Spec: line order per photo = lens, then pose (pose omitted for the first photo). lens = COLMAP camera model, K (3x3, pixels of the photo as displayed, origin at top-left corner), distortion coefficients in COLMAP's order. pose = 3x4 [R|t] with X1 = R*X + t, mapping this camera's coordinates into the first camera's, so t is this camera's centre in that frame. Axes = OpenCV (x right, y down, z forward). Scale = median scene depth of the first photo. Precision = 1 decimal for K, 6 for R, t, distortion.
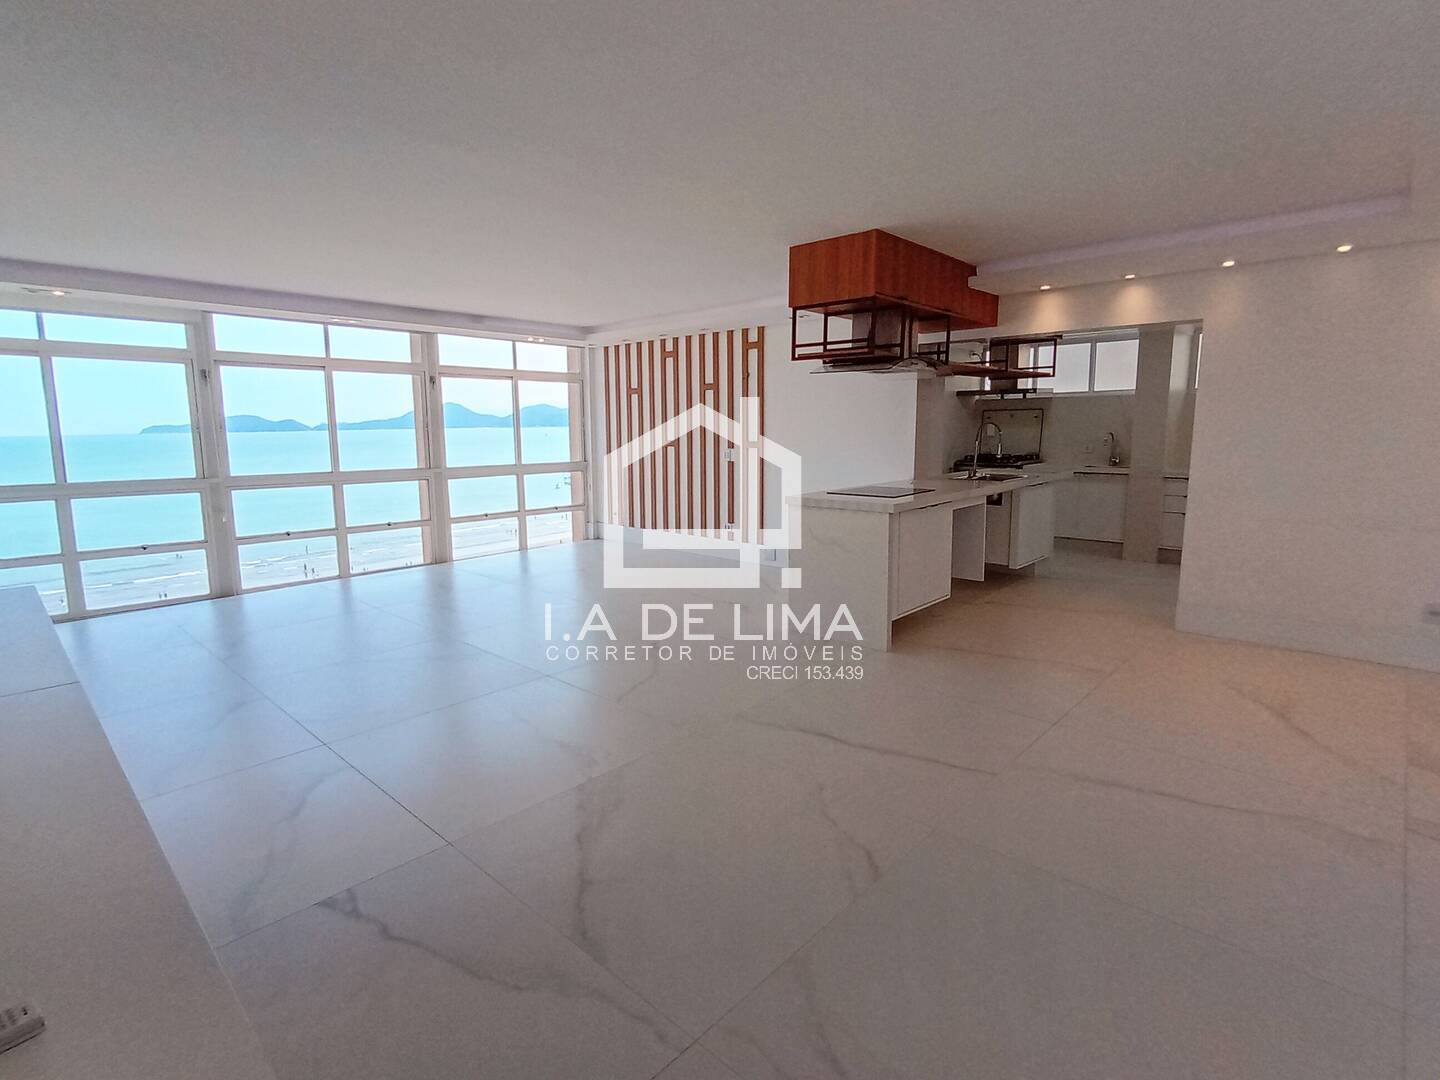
lens RADIAL K [[730.1, 0, 716.3], [0, 730.1, 541.2], [0, 0, 1]] dist [-0.006002, 0.003795]
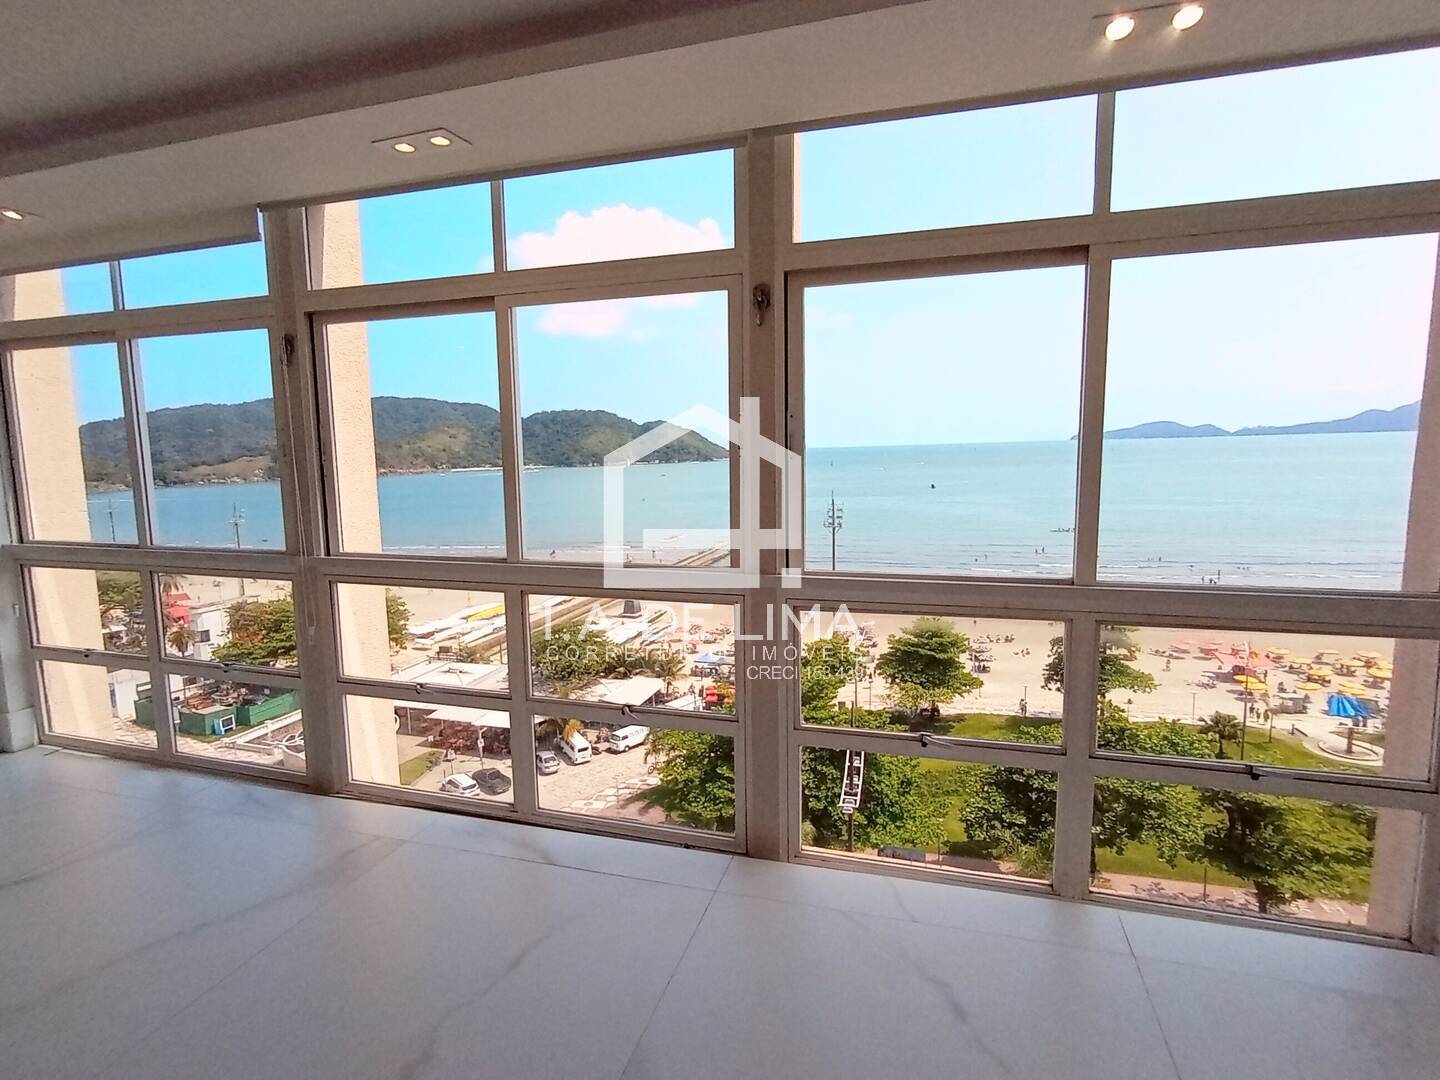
lens RADIAL K [[730.1, 0, 716.4], [0, 730.1, 540.2], [0, 0, 1]] dist [-0.006002, 0.003795]
pose [[0.434757, 0.113385, -0.893381, -0.121141], [-0.124248, 0.990107, 0.065197, -0.156578], [0.891935, 0.082656, 0.444544, 0.985876]]
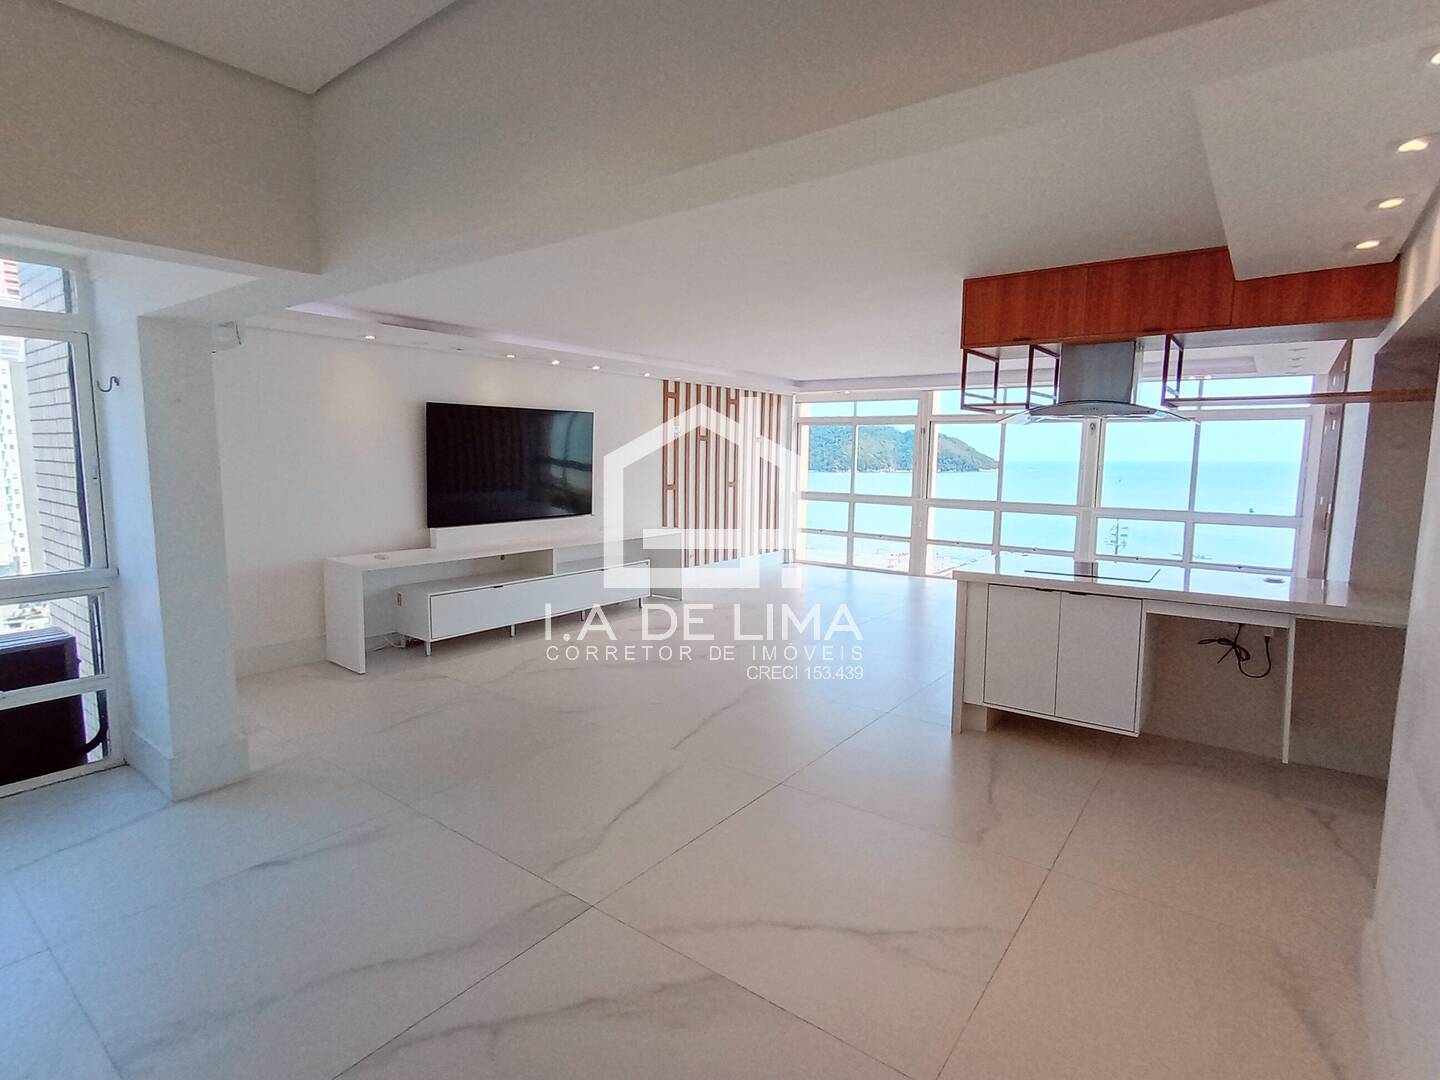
lens RADIAL K [[730.1, 0, 715.5], [0, 730.1, 532.6], [0, 0, 1]] dist [-0.006002, 0.003795]
pose [[0.098934, 0.115320, -0.988389, 0.754505], [-0.166675, 0.981150, 0.097792, -0.089402], [0.981036, 0.155065, 0.116290, 0.398681]]
